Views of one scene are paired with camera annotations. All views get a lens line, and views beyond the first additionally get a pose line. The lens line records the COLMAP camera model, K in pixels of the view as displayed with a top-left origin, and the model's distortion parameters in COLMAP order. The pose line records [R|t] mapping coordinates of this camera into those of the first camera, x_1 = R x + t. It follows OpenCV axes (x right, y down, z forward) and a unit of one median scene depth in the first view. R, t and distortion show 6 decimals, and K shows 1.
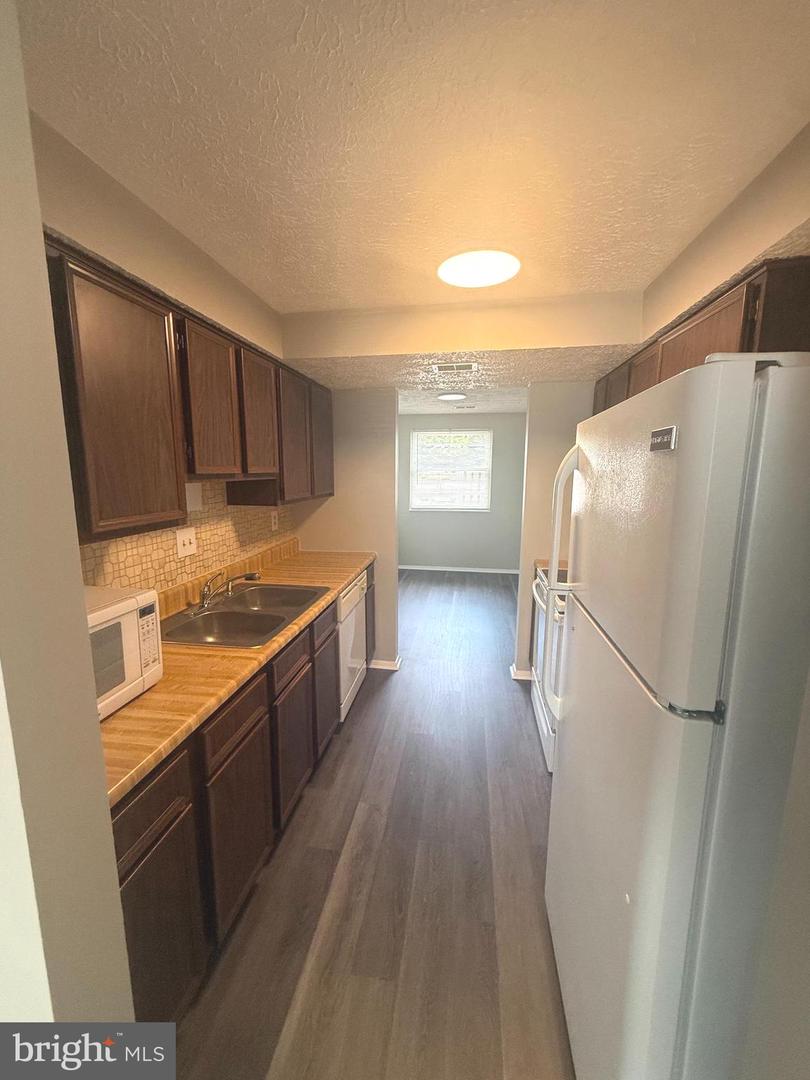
lens RADIAL K [[431.0, 0, 407.8], [0, 431.0, 536.3], [0, 0, 1]] dist [-0.000026, 0.000300]
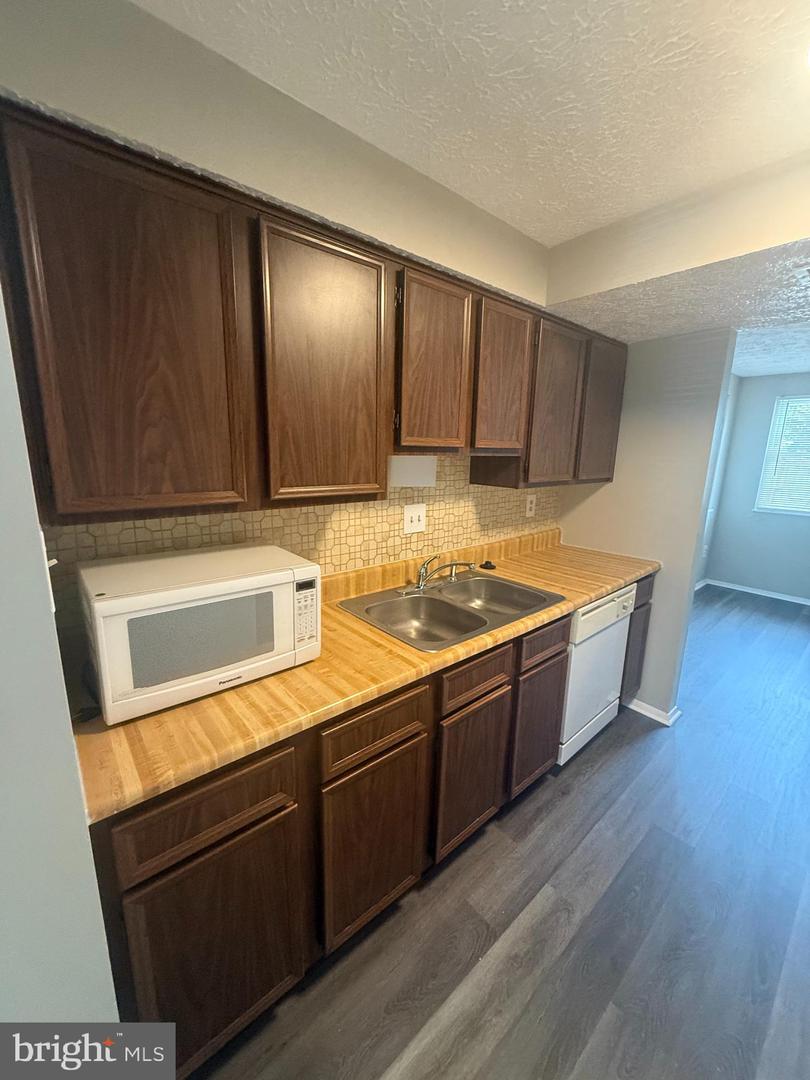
lens RADIAL K [[431.0, 0, 403.6], [0, 431.0, 536.9], [0, 0, 1]] dist [-0.000026, 0.000300]
pose [[0.756931, 0.143463, -0.637554, 0.094613], [-0.118295, 0.989568, 0.082229, -0.023383], [0.642699, 0.013178, 0.766005, 0.247882]]
